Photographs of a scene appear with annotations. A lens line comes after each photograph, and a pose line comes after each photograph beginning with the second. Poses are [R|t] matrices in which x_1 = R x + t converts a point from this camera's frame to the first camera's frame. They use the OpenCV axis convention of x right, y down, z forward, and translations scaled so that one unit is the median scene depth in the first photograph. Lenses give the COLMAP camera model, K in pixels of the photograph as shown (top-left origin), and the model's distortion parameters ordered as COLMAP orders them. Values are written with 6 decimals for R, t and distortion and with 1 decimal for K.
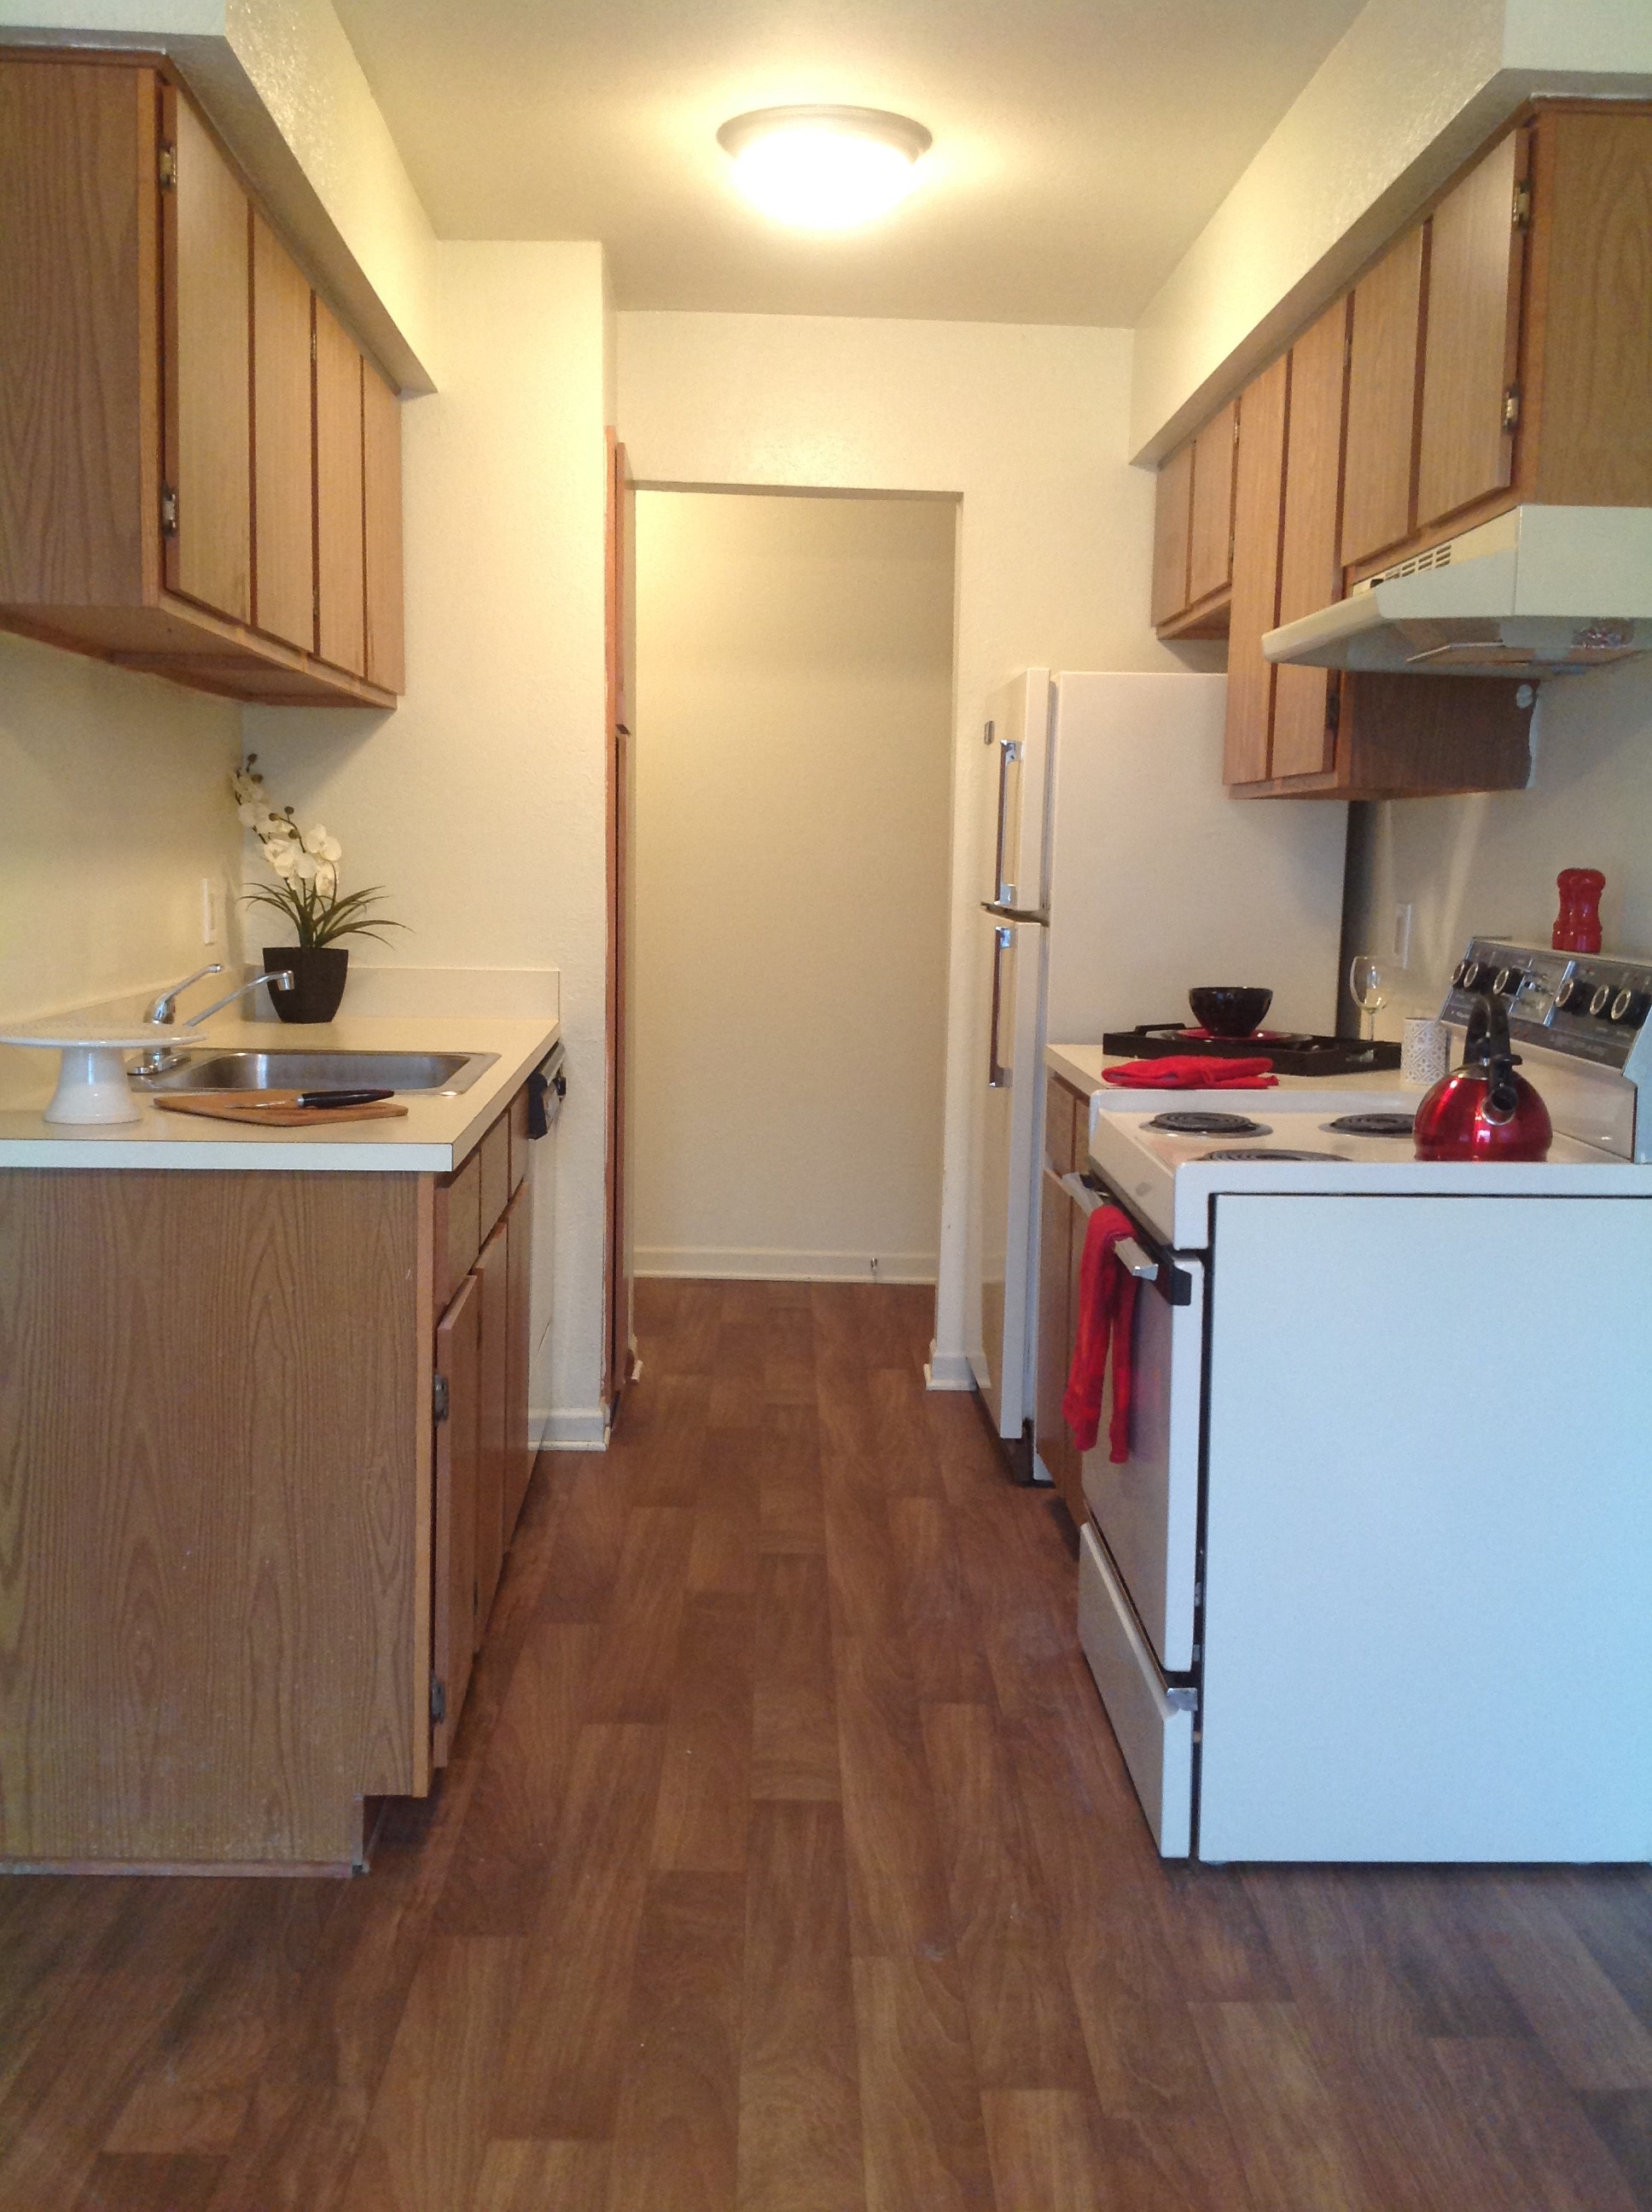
lens RADIAL K [[2143.8, 0, 796.7], [0, 2143.8, 1091.5], [0, 0, 1]] dist [0.258738, -0.460957]
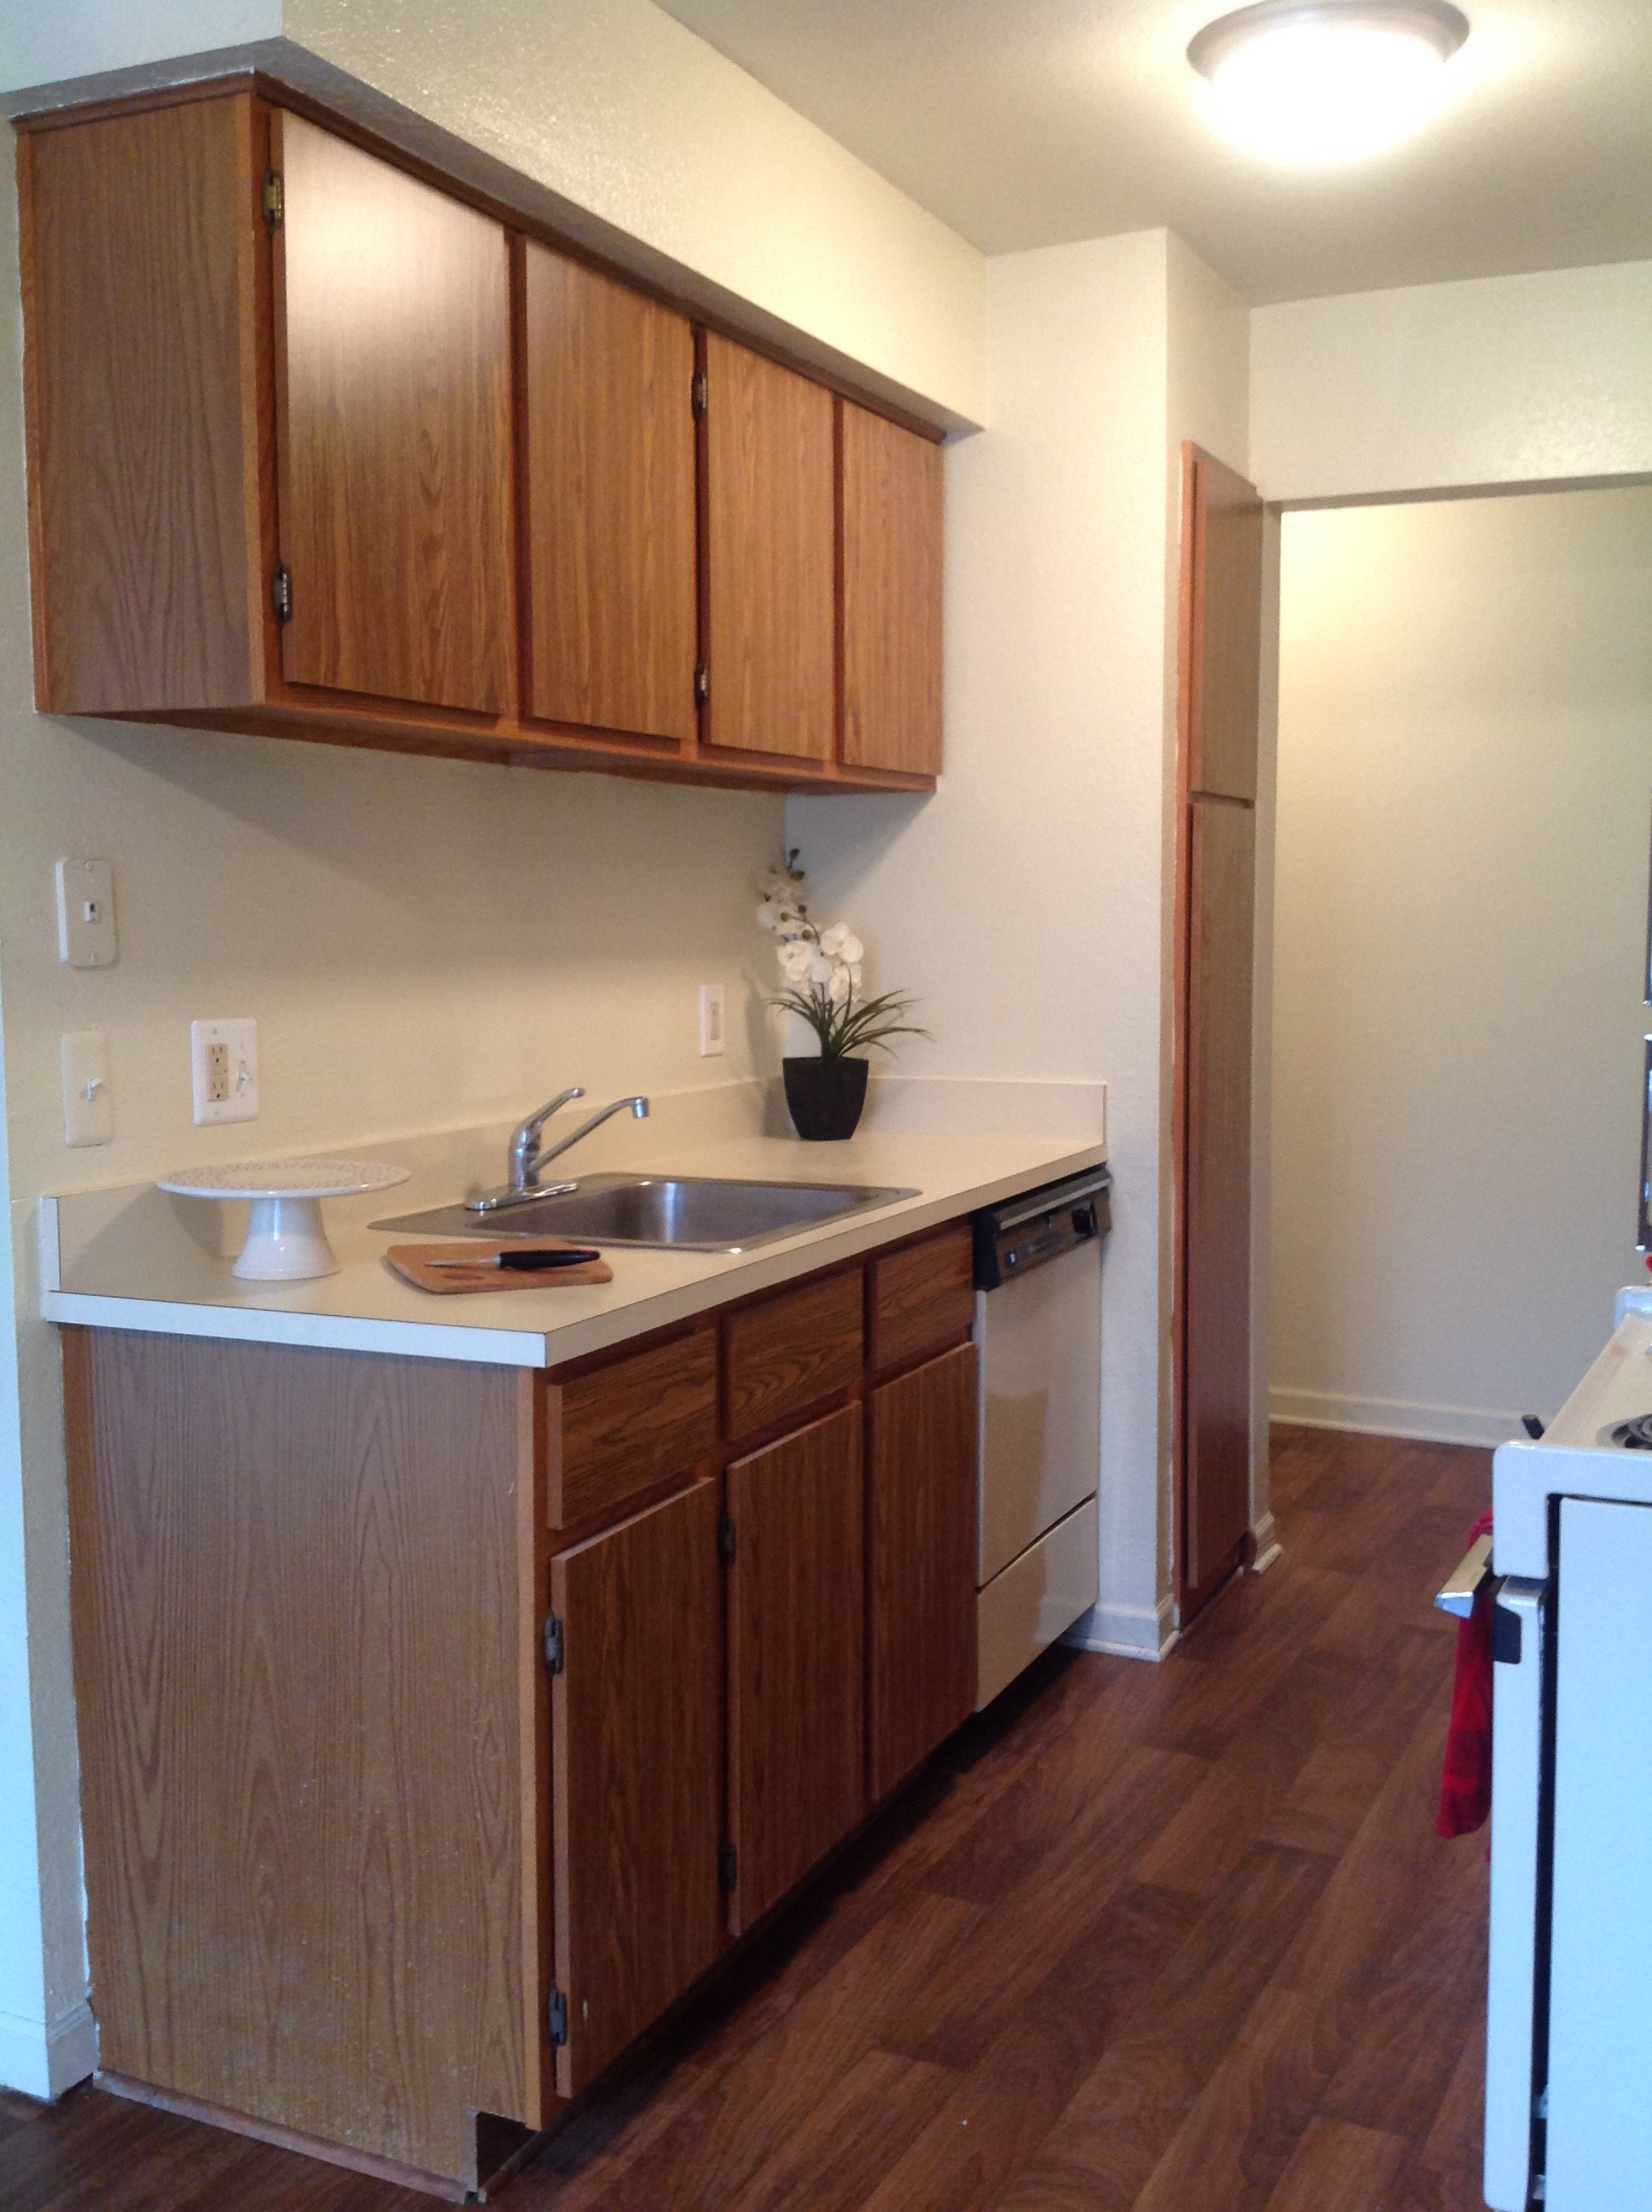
lens RADIAL K [[2147.3, 0, 816.7], [0, 2147.3, 1115.2], [0, 0, 1]] dist [0.210725, -0.428764]
pose [[0.889196, 0.024454, -0.456872, 0.286631], [-0.033154, 0.999389, -0.011035, -0.050615], [0.456323, 0.024959, 0.889464, 0.310133]]
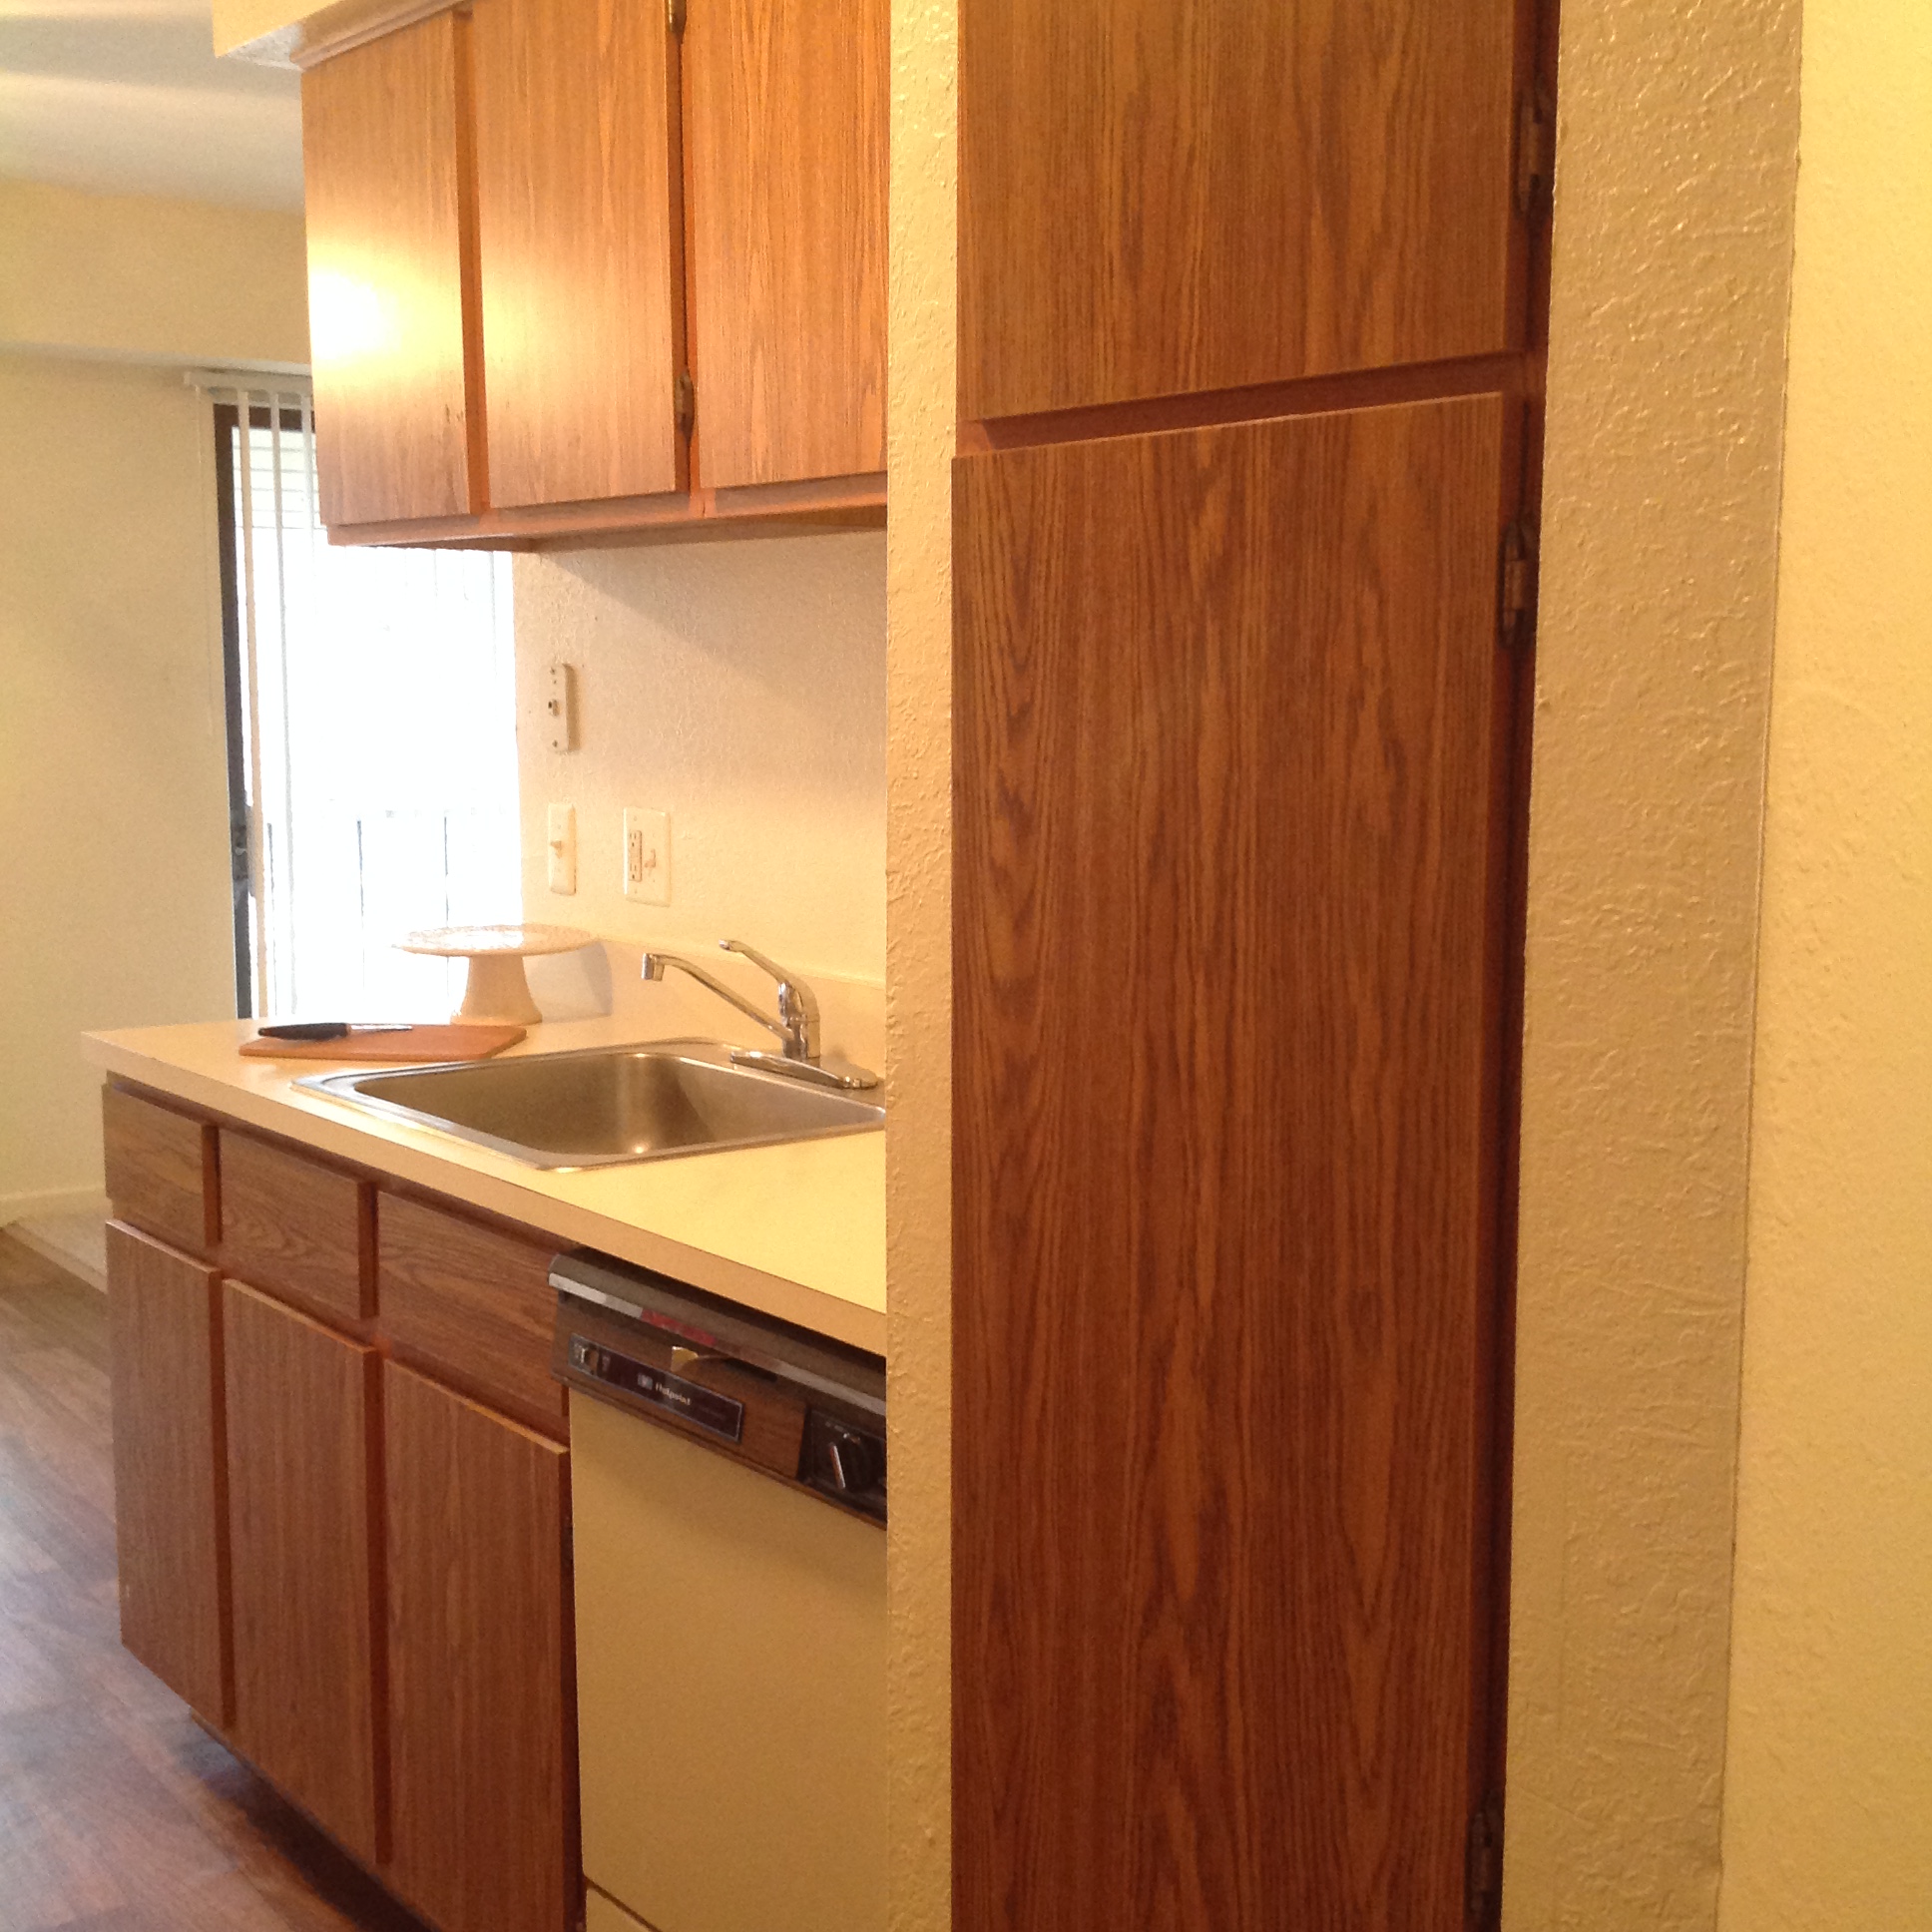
lens RADIAL K [[2494.8, 0, 936.2], [0, 2494.8, 966.3], [0, 0, 1]] dist [0.300074, -0.737683]
pose [[-0.824974, 0.050901, -0.562874, 0.184376], [-0.078789, 0.975853, 0.203724, -0.282867], [0.559652, 0.212415, -0.801042, 2.144181]]
